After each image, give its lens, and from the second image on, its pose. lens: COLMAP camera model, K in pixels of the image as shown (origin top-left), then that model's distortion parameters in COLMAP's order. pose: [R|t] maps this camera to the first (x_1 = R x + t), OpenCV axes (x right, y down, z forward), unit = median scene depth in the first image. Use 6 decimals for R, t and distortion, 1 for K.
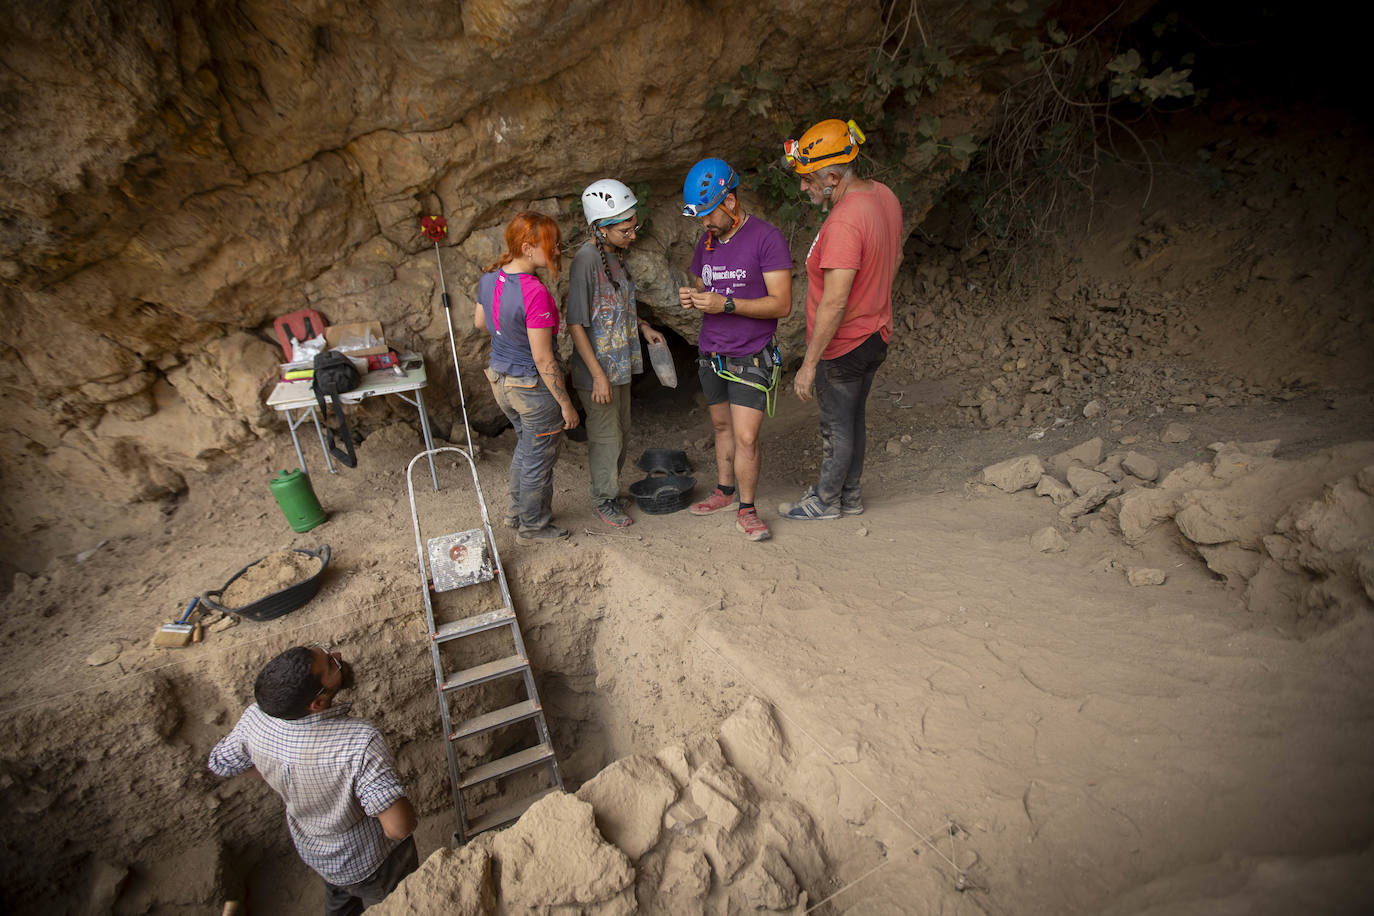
lens RADIAL K [[626.7, 0, 683.1], [0, 626.7, 456.5], [0, 0, 1]] dist [-0.040843, 0.012614]
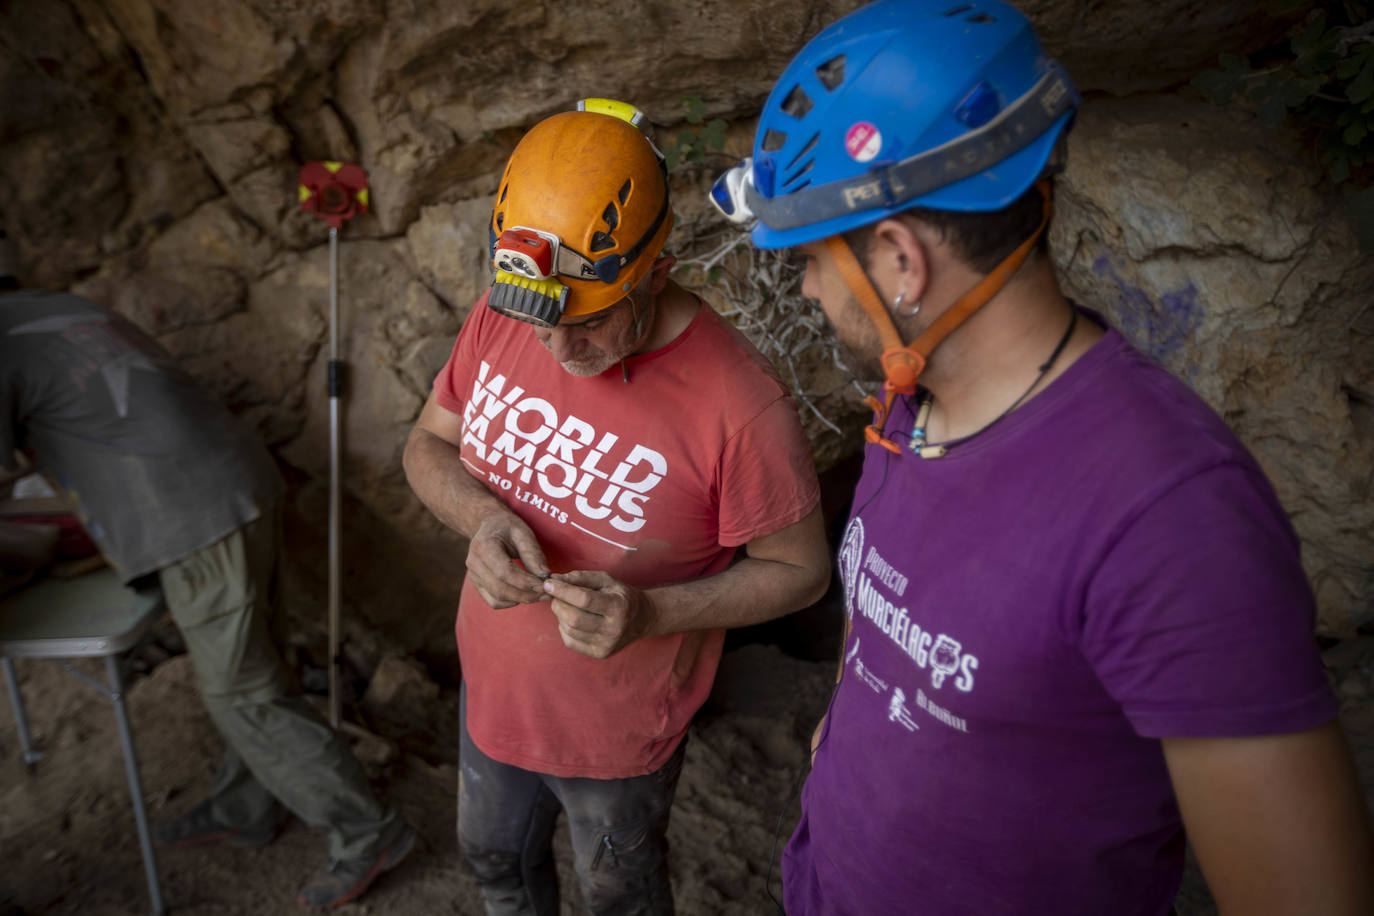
lens RADIAL K [[1140.9, 0, 687.0], [0, 1140.9, 458.0], [0, 0, 1]] dist [0.042647, 0.009684]
pose [[0.916469, 0.140196, -0.374740, 0.091941], [-0.169774, 0.984365, -0.046936, -0.214966], [0.362300, 0.106637, 0.925941, 0.447238]]
